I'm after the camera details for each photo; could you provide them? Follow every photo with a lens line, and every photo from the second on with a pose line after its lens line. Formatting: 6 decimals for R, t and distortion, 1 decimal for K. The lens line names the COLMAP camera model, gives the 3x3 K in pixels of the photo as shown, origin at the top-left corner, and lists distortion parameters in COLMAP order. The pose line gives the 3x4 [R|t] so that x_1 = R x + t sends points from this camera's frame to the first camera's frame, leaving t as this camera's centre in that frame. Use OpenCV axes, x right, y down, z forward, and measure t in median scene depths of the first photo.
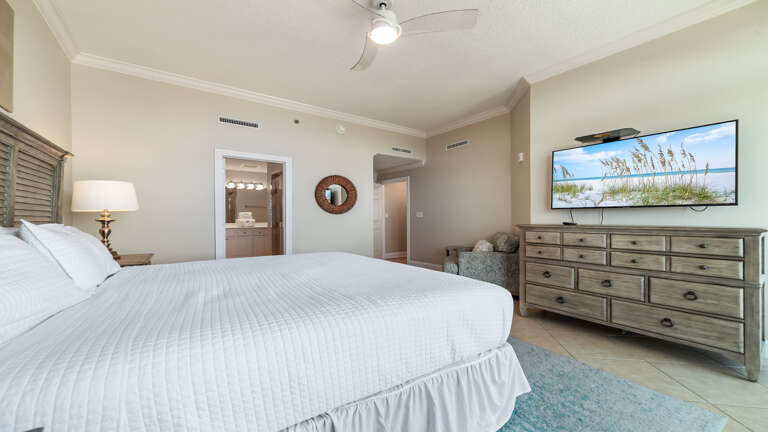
lens RADIAL K [[296.3, 0, 384.0], [0, 296.3, 216.0], [0, 0, 1]] dist [0.000106, 0.000014]
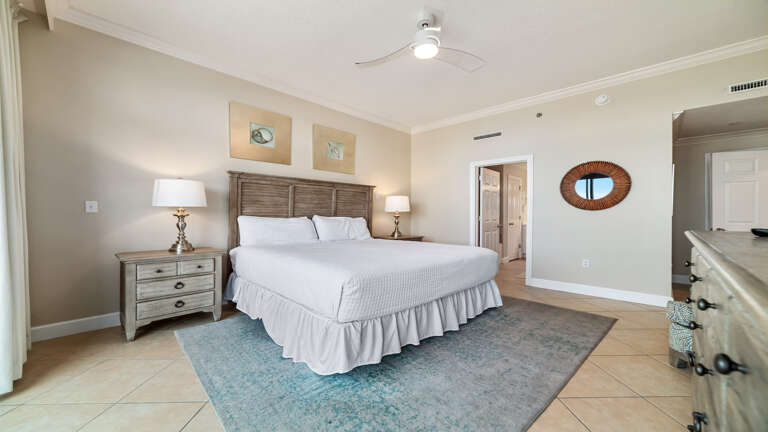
lens RADIAL K [[296.3, 0, 384.0], [0, 296.3, 216.0], [0, 0, 1]] dist [0.000106, 0.000014]
pose [[0.179996, 0.005659, -0.983651, 0.455122], [0.009111, 0.999931, 0.007420, -0.000478], [0.983625, -0.010298, 0.179932, 0.259385]]
